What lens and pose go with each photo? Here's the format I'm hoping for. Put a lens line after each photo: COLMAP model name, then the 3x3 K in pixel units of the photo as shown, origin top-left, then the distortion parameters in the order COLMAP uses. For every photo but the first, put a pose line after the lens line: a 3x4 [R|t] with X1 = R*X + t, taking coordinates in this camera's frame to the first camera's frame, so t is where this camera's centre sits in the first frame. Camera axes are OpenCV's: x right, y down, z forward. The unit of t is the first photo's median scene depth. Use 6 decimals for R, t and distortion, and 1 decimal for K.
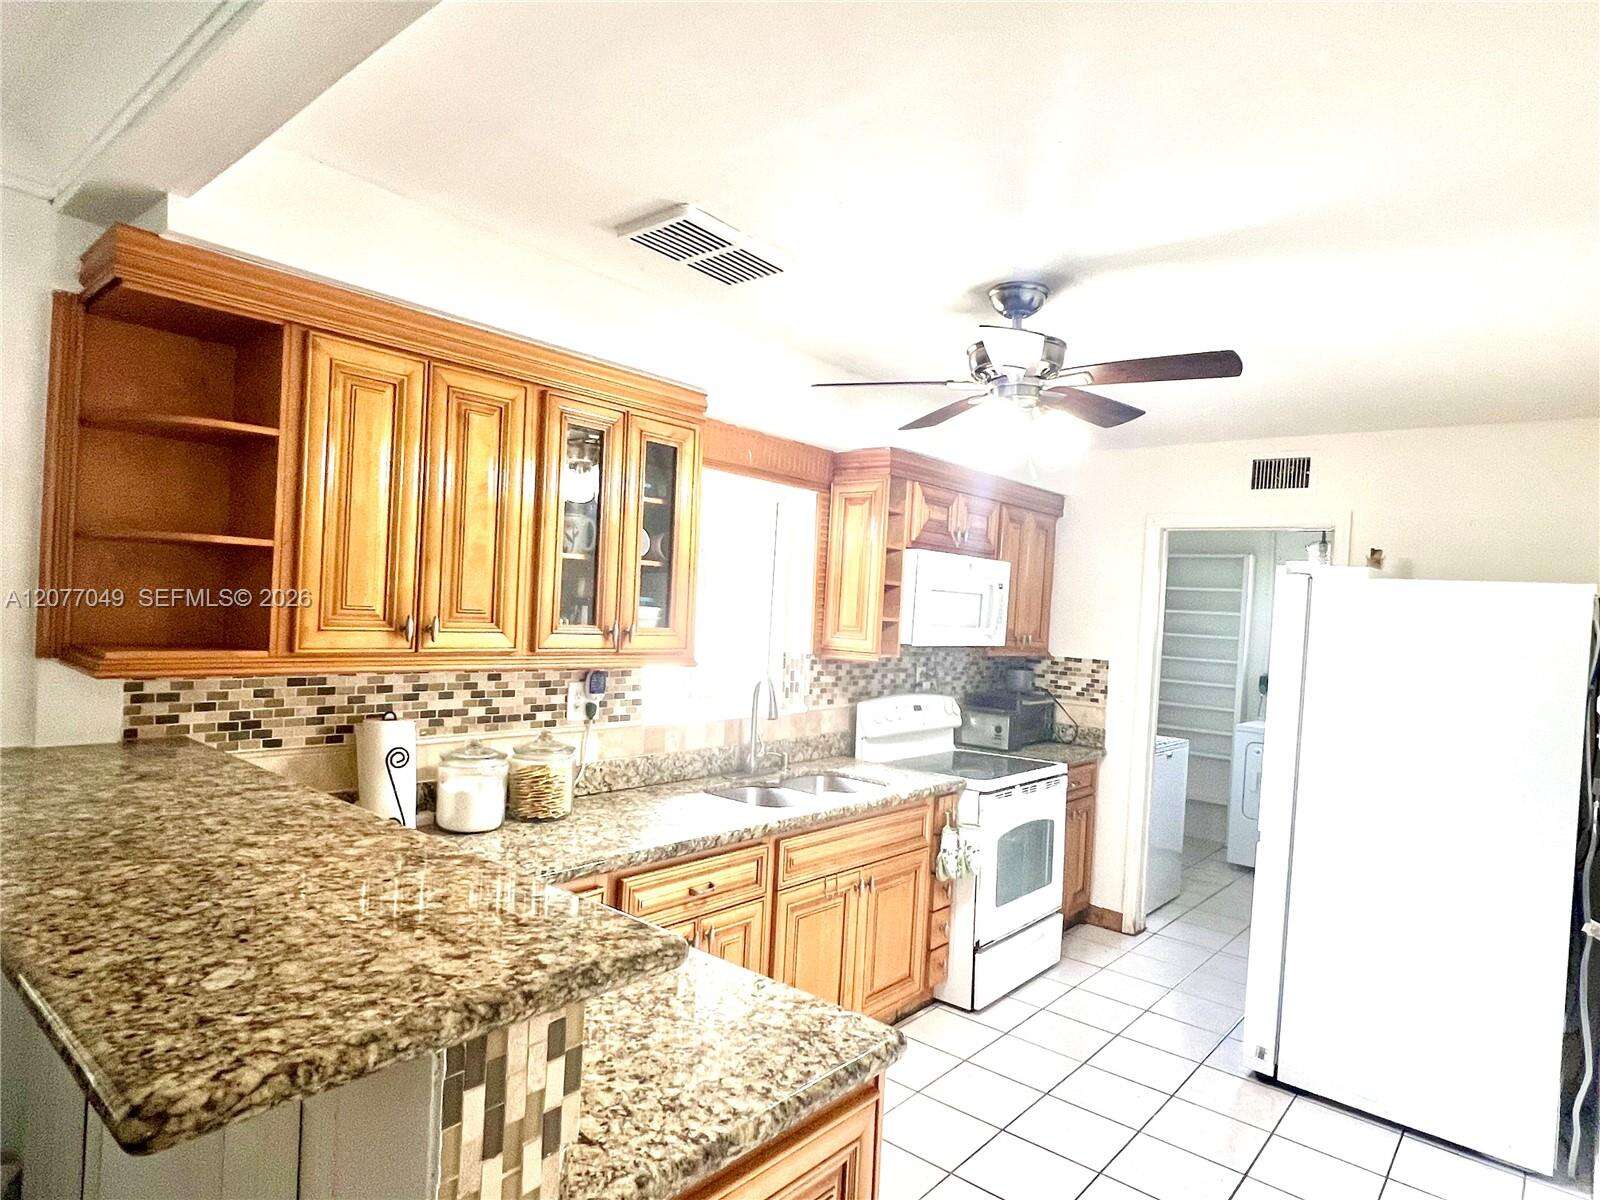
lens RADIAL K [[923.7, 0, 788.4], [0, 923.7, 608.5], [0, 0, 1]] dist [0.004073, -0.001875]
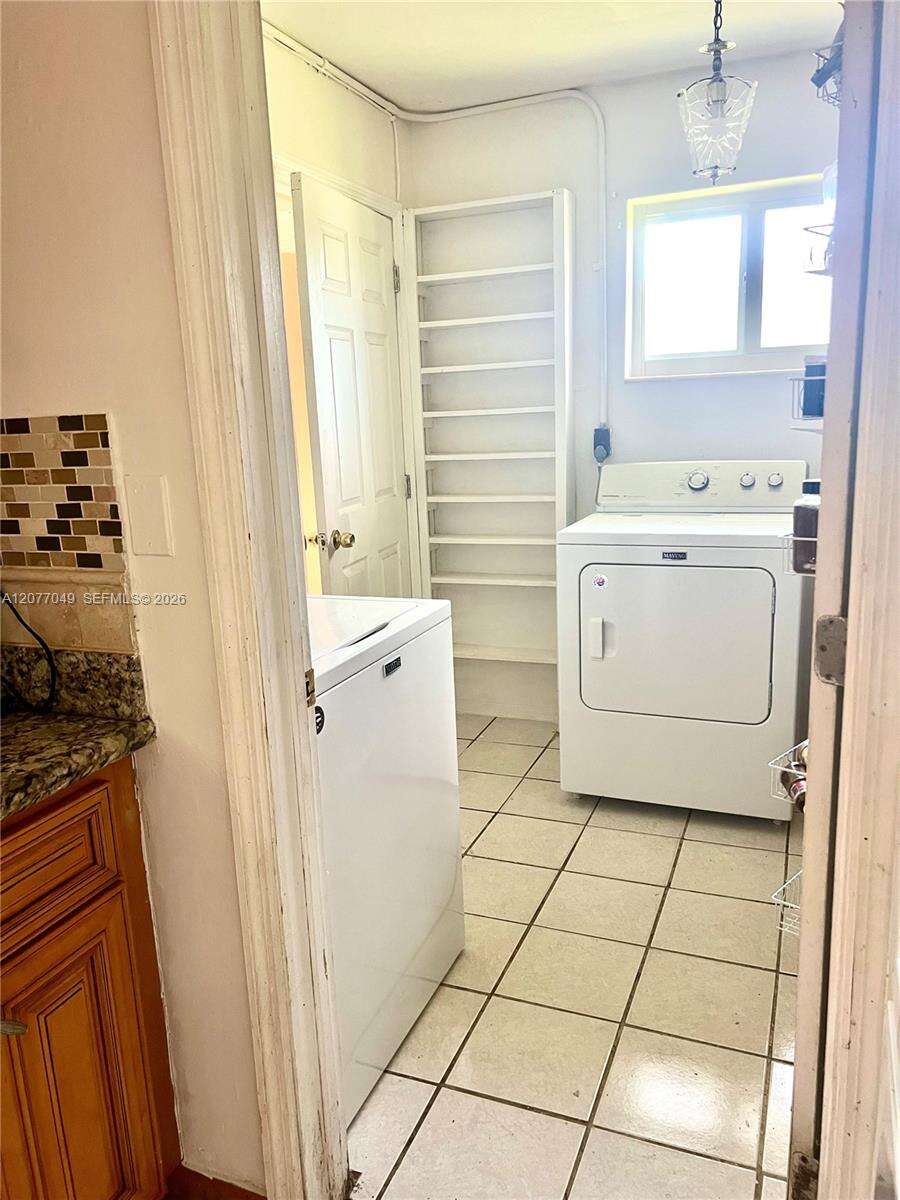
lens RADIAL K [[896.1, 0, 448.6], [0, 896.1, 599.6], [0, 0, 1]] dist [-0.000058, 0.000005]
pose [[0.944023, -0.156597, 0.290343, 0.546303], [0.094088, 0.971401, 0.218007, 0.094093], [-0.316178, -0.178486, 0.931759, 1.085925]]
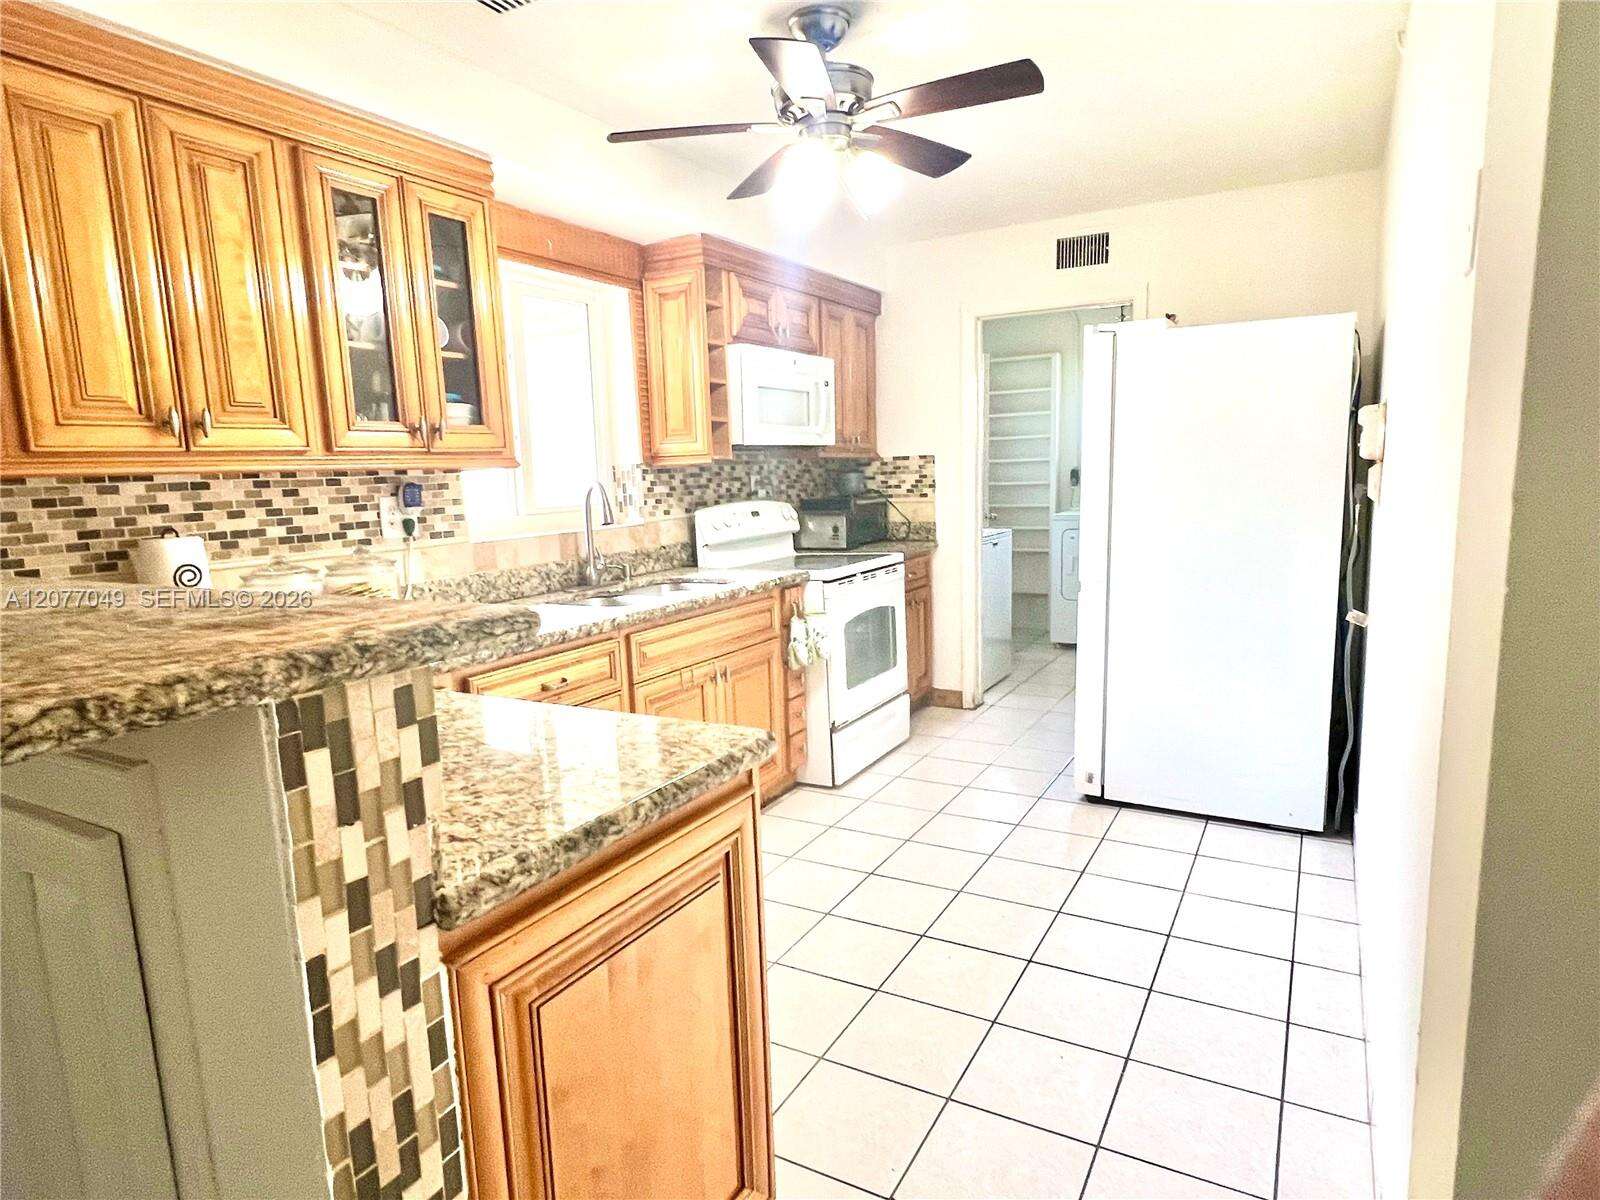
lens RADIAL K [[923.7, 0, 788.4], [0, 923.7, 608.5], [0, 0, 1]] dist [0.004073, -0.001875]
pose [[0.978987, -0.114364, 0.168838, -0.006867], [0.089648, 0.985008, 0.147389, 0.090073], [-0.183163, -0.129155, 0.974562, 0.013952]]
